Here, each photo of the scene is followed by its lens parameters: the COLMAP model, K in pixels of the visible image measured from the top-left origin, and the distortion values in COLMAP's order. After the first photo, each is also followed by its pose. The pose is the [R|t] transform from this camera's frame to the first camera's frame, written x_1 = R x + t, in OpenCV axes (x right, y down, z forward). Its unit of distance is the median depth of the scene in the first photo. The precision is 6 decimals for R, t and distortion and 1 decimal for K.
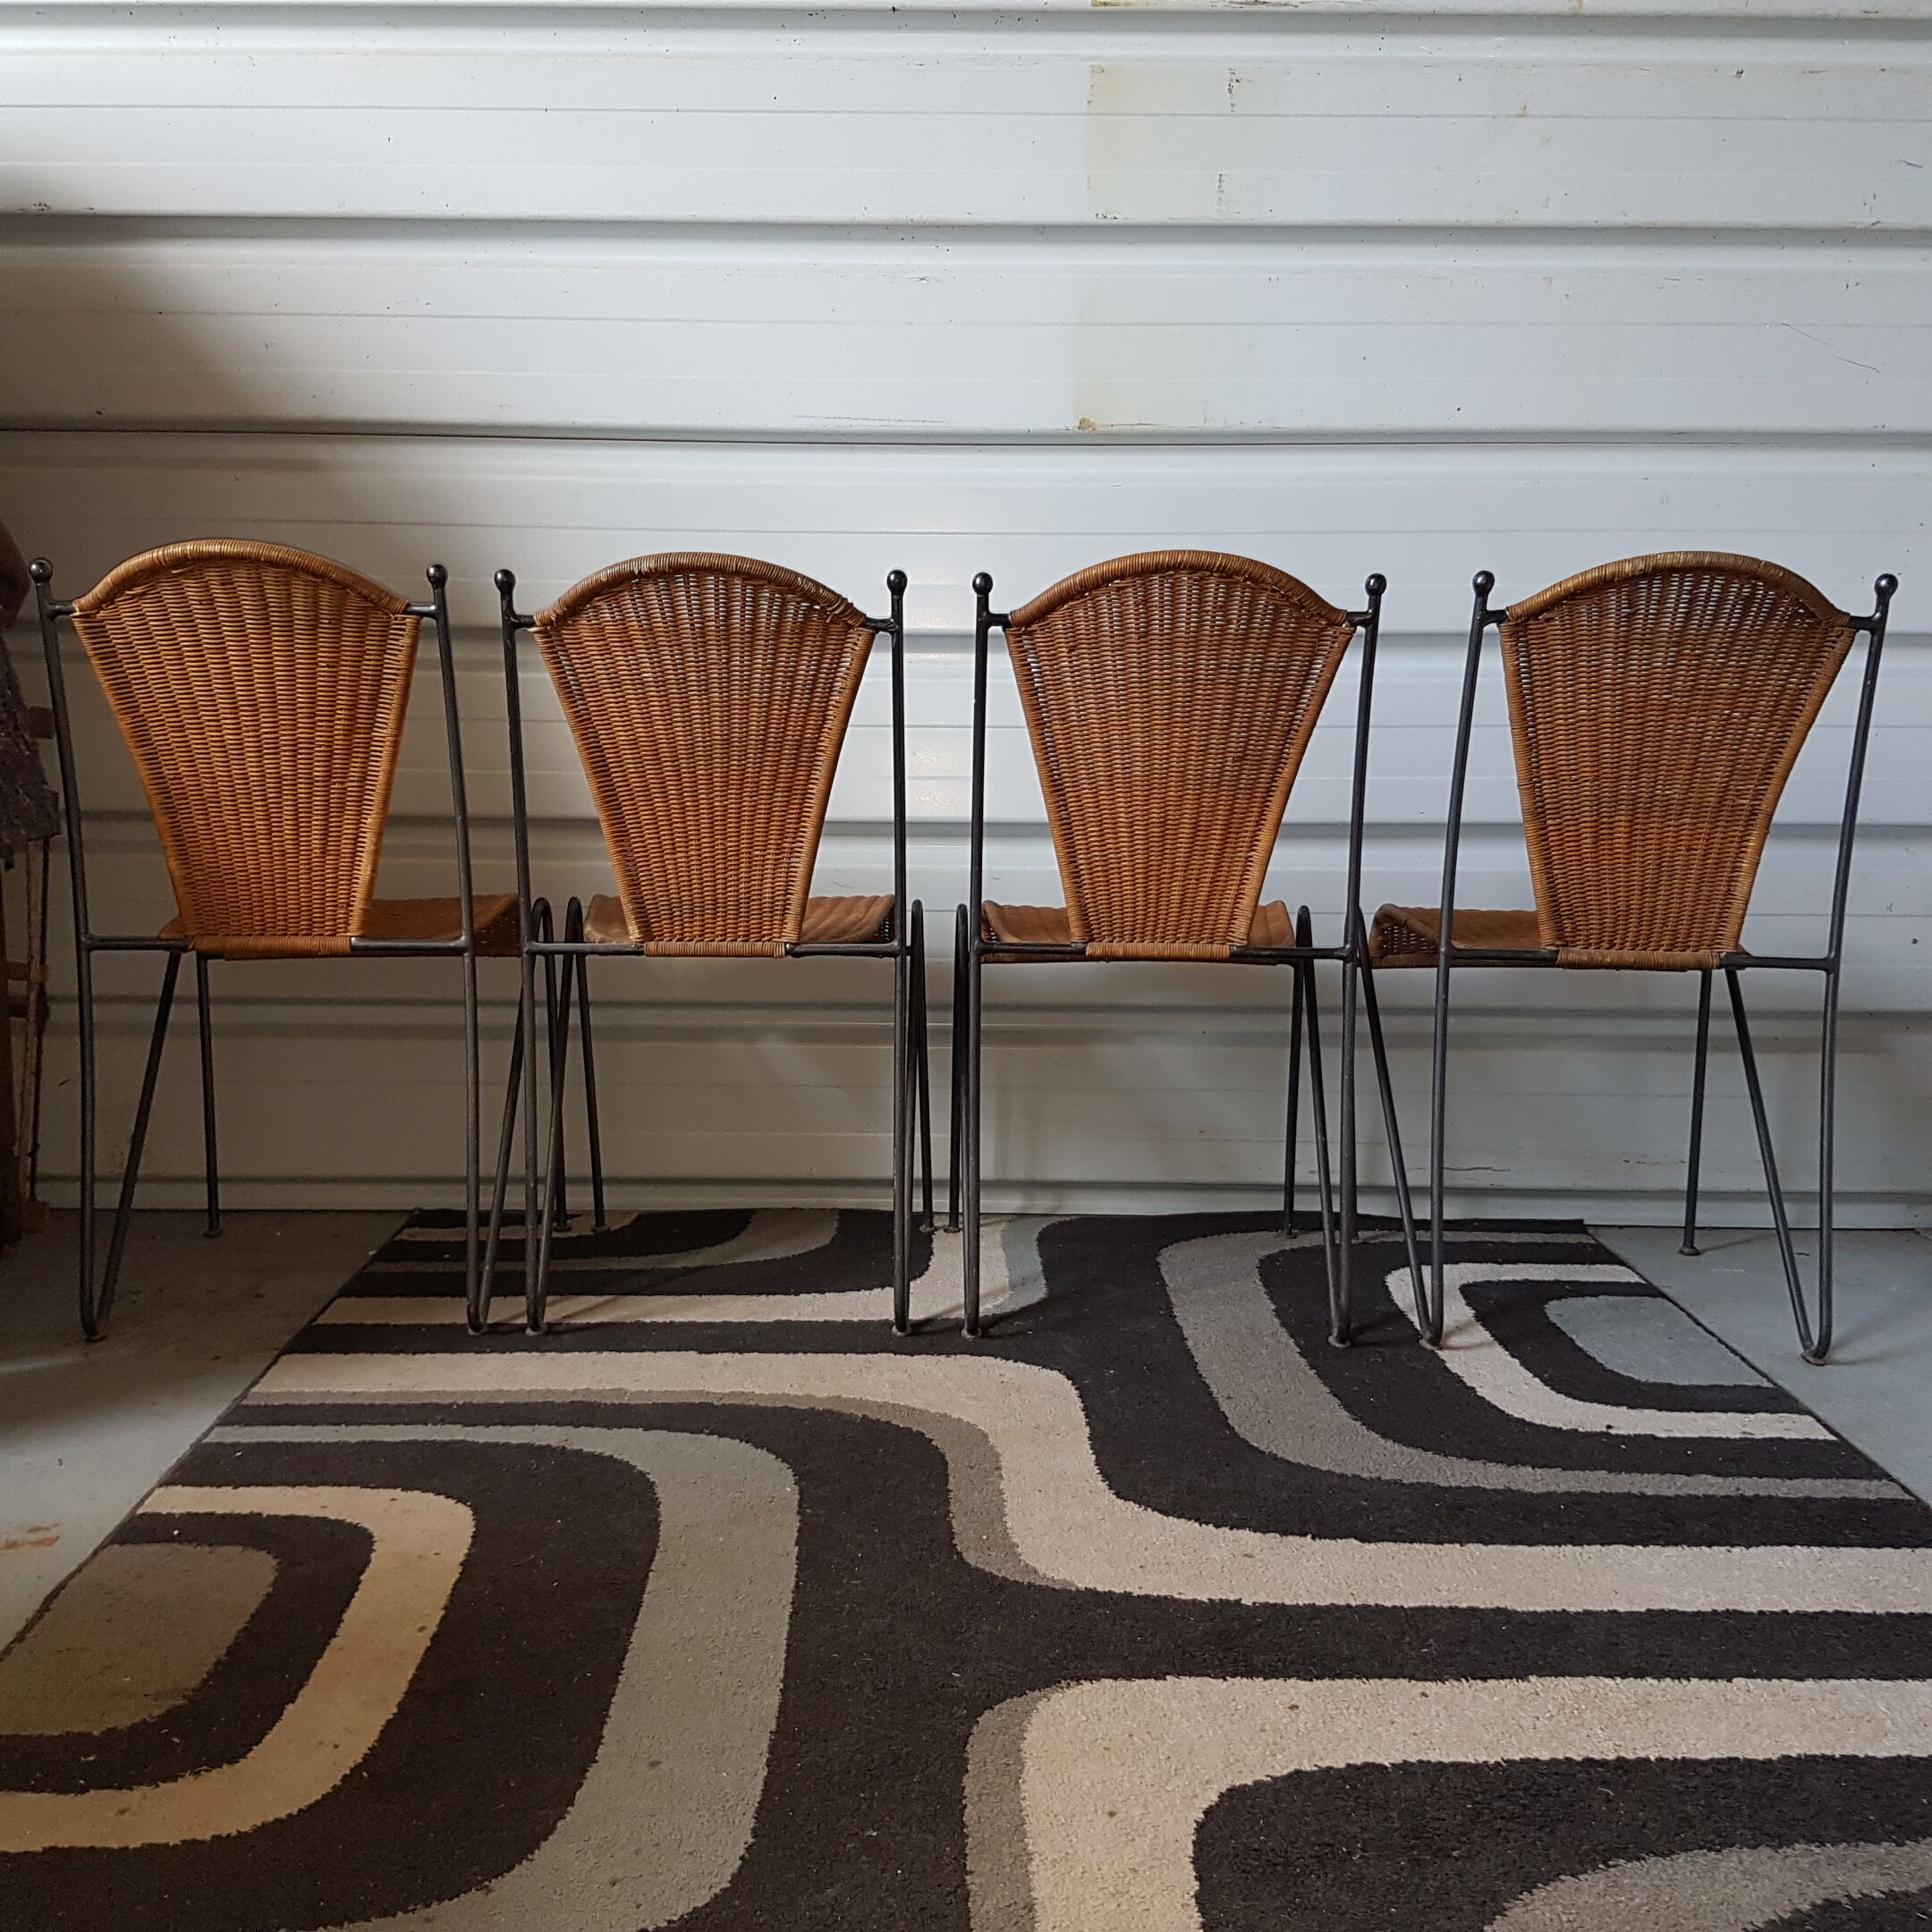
lens RADIAL K [[1952.6, 0, 935.6], [0, 1952.6, 971.3], [0, 0, 1]] dist [0.197344, -0.021943]
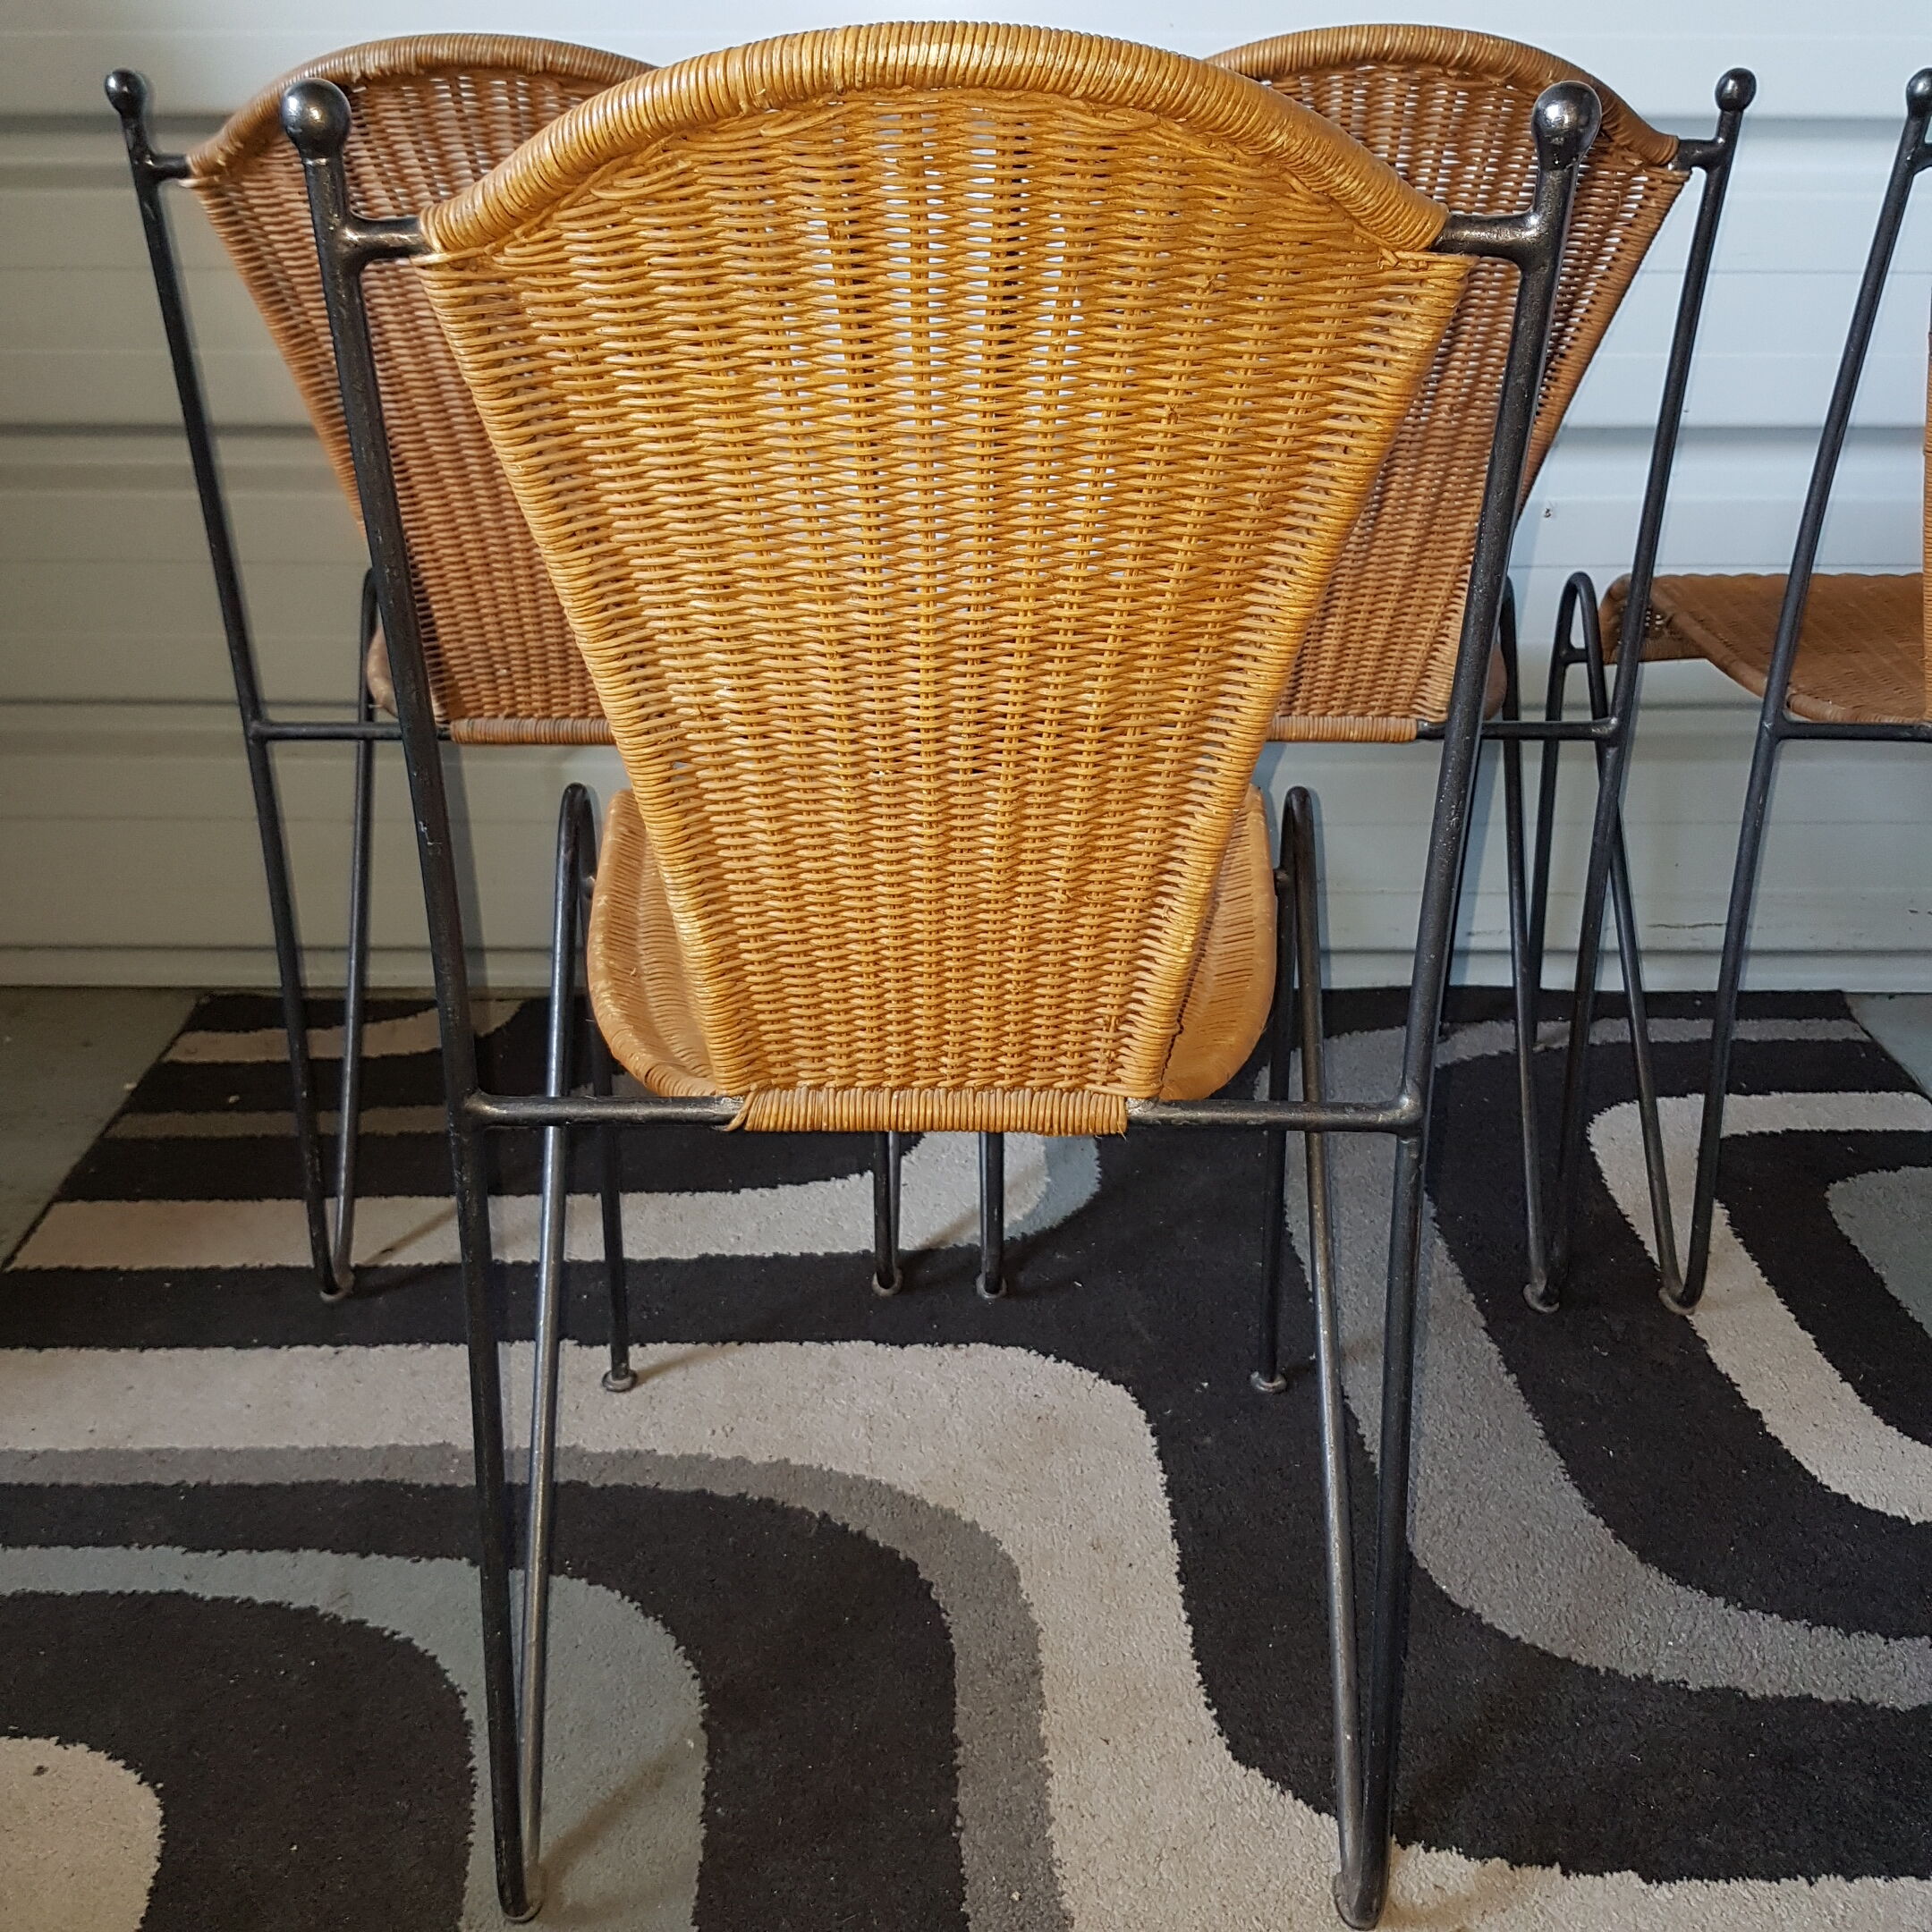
lens RADIAL K [[1968.8, 0, 963.3], [0, 1968.8, 929.9], [0, 0, 1]] dist [0.280434, -0.628830]
pose [[0.999976, -0.005004, 0.004781, 0.006219], [0.003532, 0.963109, 0.269087, -0.119136], [-0.005951, -0.269063, 0.963104, 0.389976]]
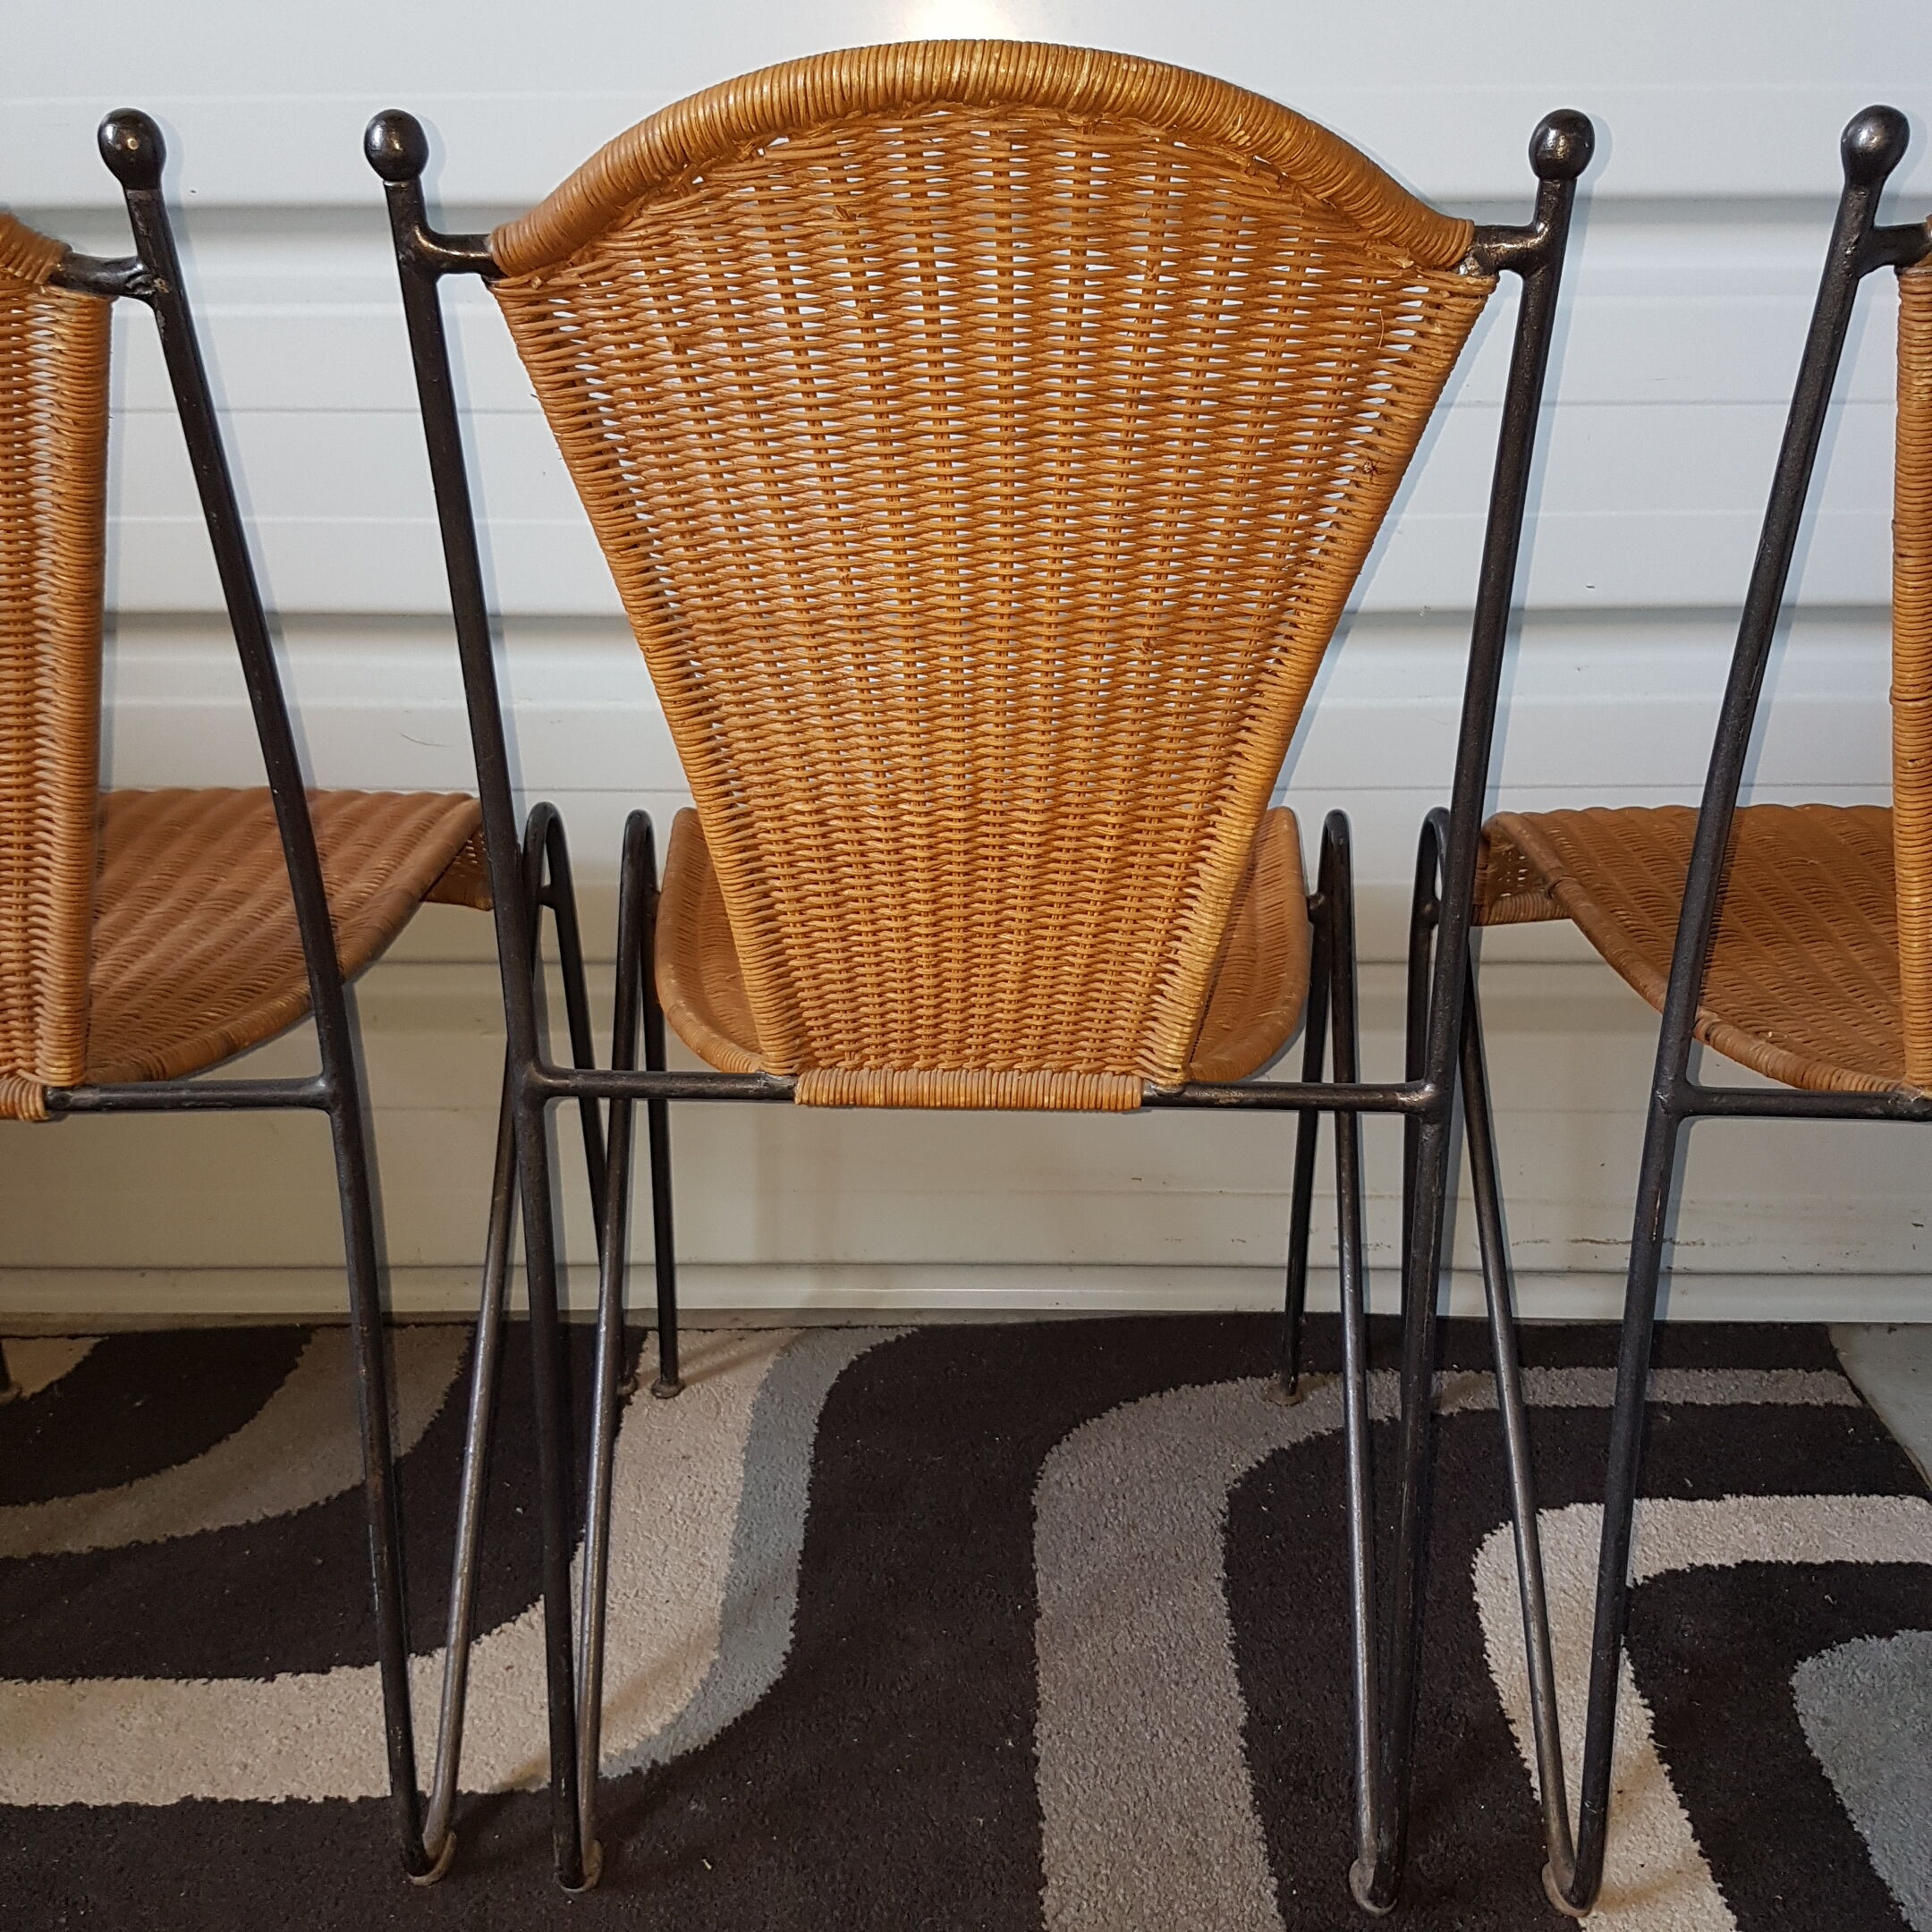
lens RADIAL K [[1968.8, 0, 963.3], [0, 1968.8, 929.9], [0, 0, 1]] dist [0.280434, -0.628830]
pose [[0.999904, -0.013770, 0.001300, 0.114251], [0.013151, 0.975598, 0.219168, -0.136692], [-0.004286, -0.219130, 0.975686, 0.613965]]
